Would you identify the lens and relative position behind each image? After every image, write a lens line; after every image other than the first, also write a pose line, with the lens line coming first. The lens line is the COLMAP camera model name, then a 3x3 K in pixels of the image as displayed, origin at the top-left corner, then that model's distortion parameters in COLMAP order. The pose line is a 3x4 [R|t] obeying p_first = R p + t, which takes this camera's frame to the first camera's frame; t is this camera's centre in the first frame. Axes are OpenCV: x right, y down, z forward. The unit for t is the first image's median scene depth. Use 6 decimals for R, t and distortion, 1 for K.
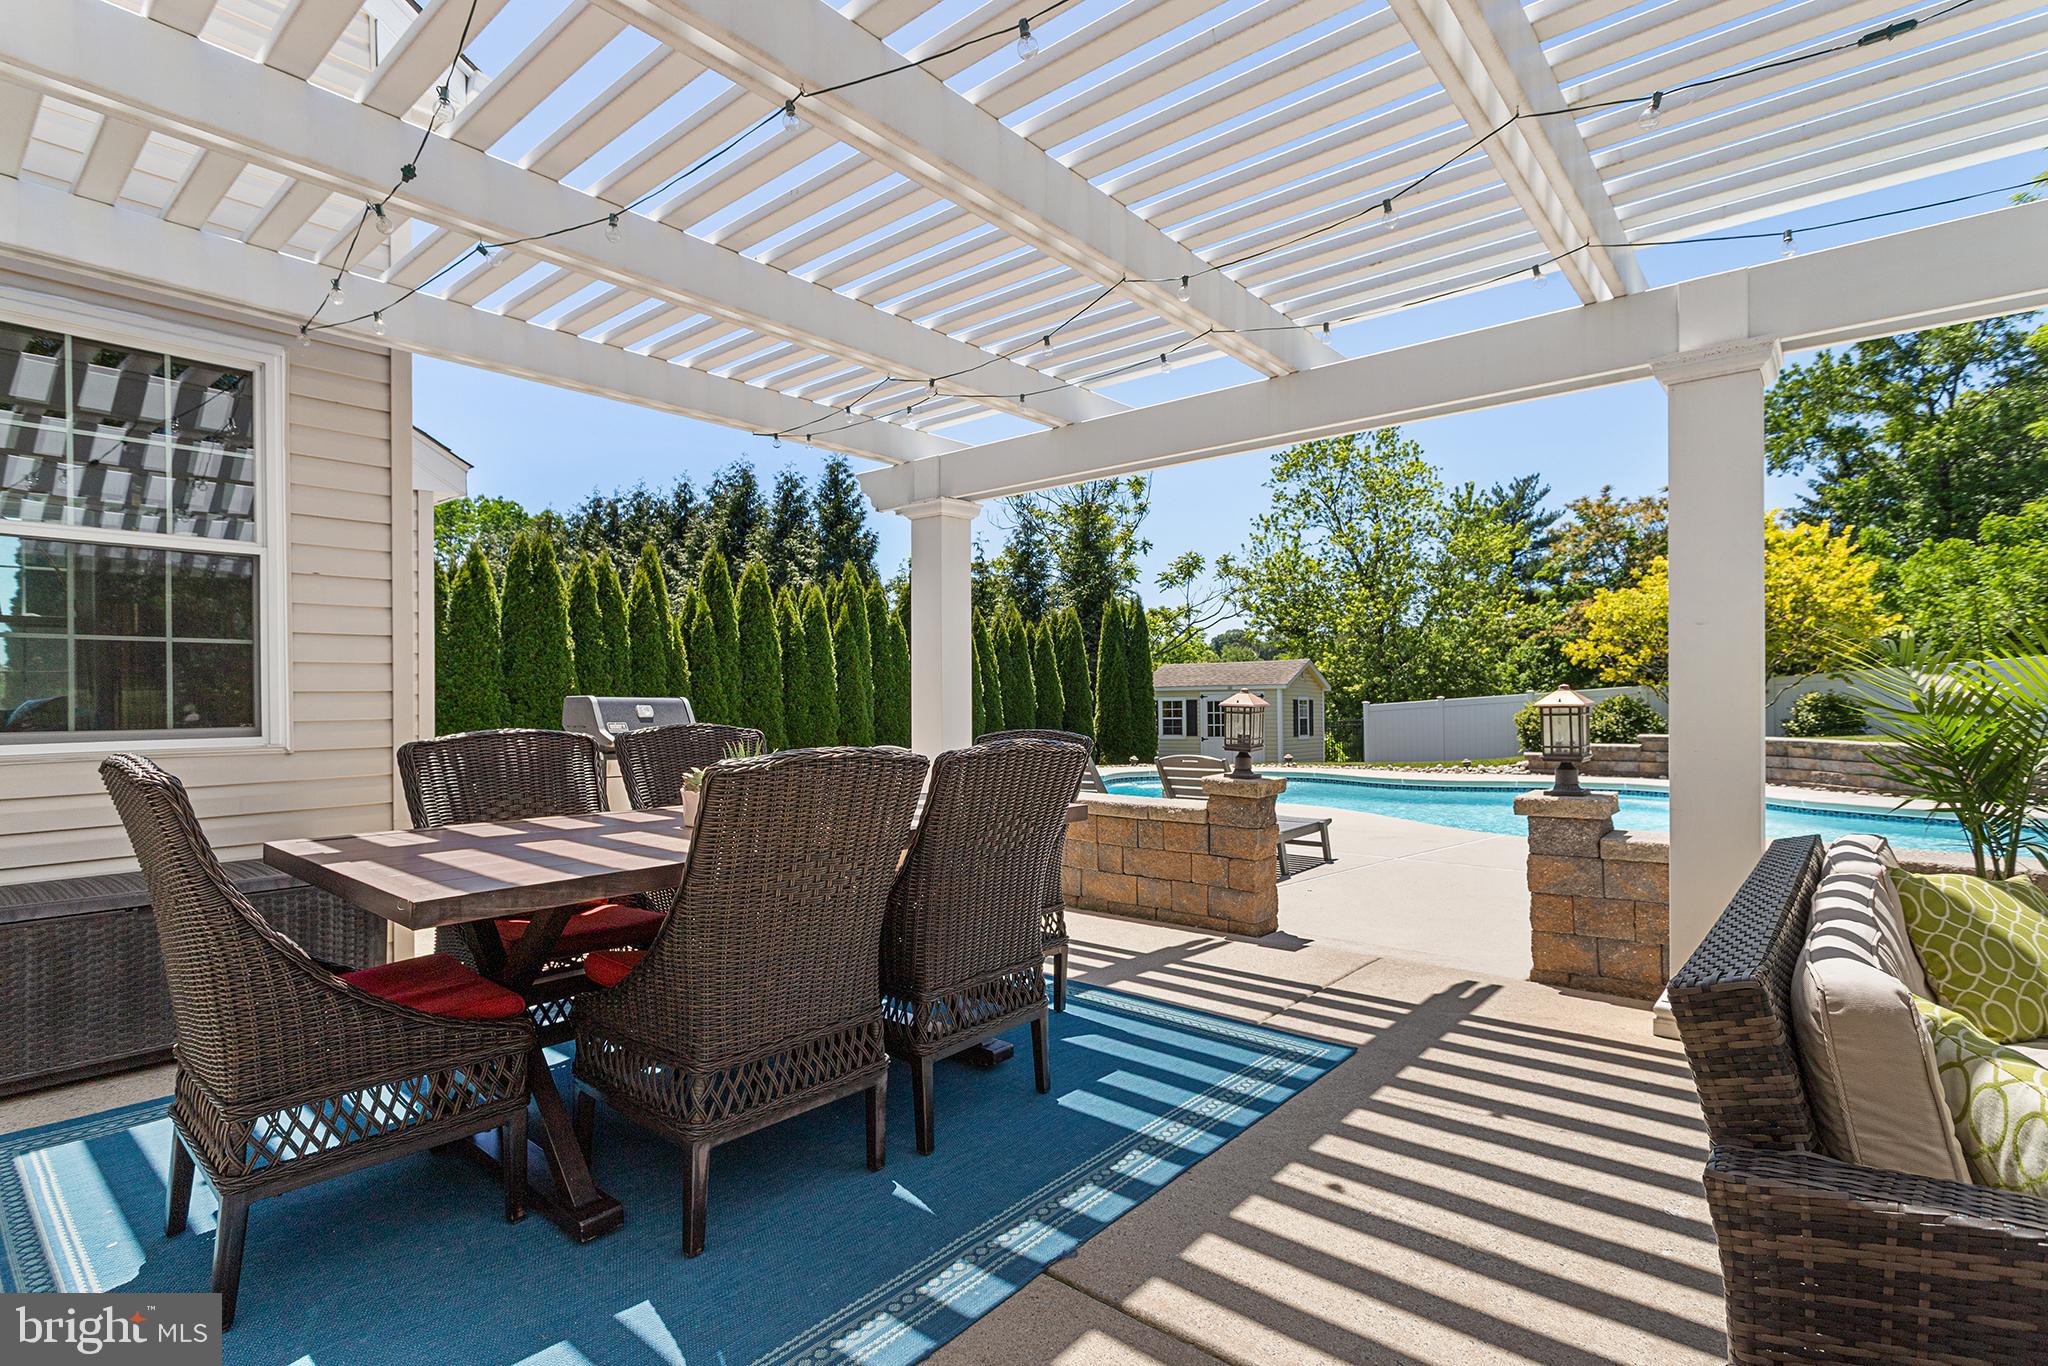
lens RADIAL K [[969.0, 0, 985.2], [0, 969.0, 695.9], [0, 0, 1]] dist [-0.000506, 0.000360]
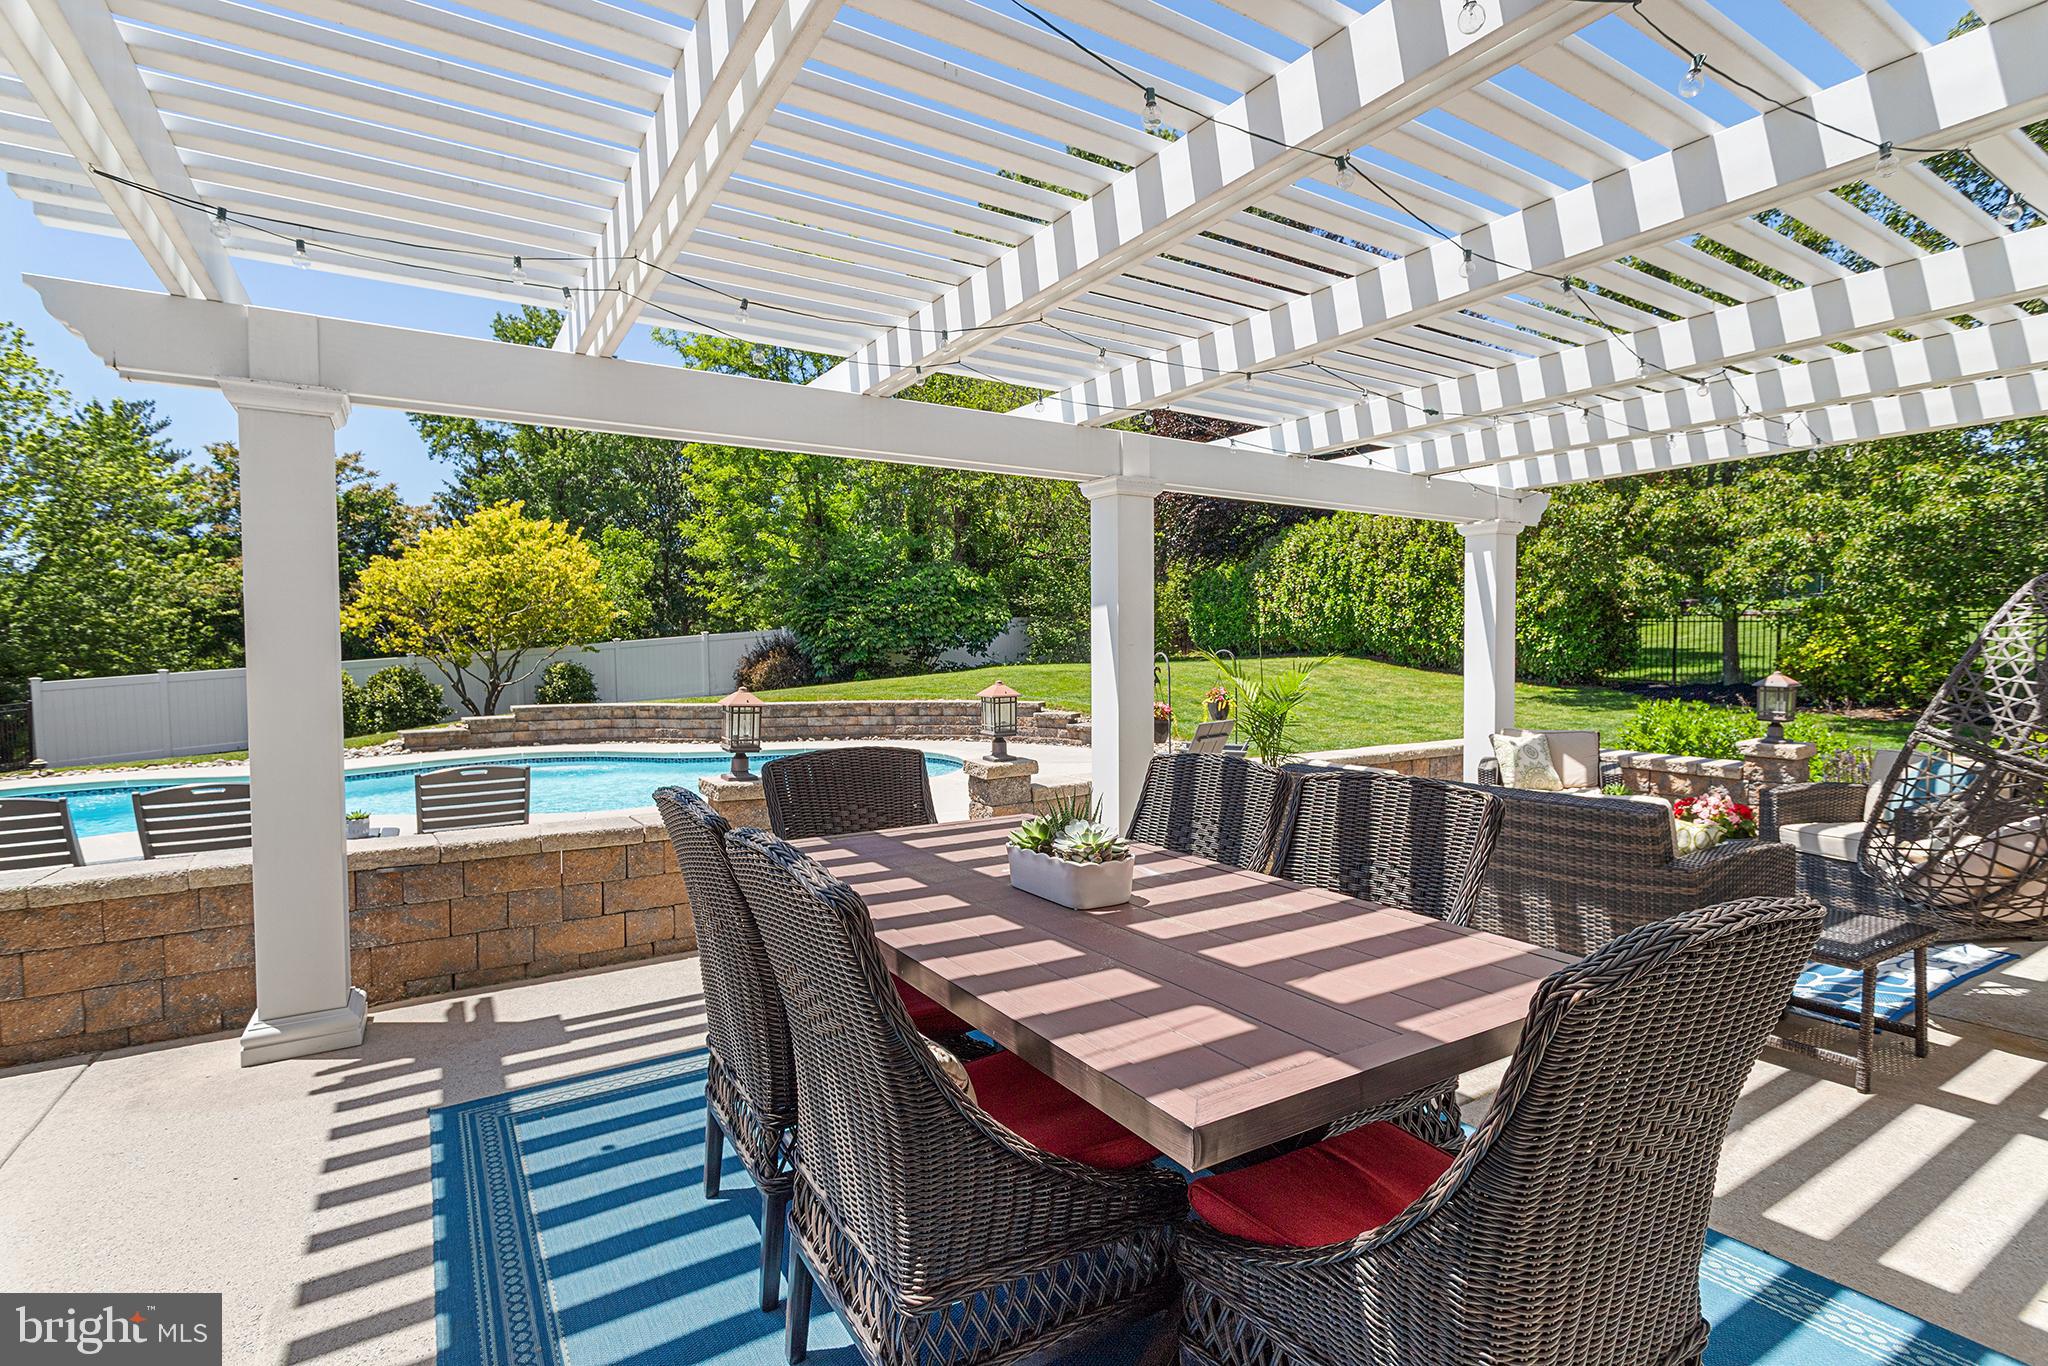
lens RADIAL K [[982.5, 0, 1037.2], [0, 982.5, 674.5], [0, 0, 1]] dist [0.001229, 0.000372]
pose [[0.283713, -0.013954, 0.958808, -0.175291], [0.003740, 0.999903, 0.013445, -0.005273], [-0.958902, -0.000229, 0.283738, 0.162421]]
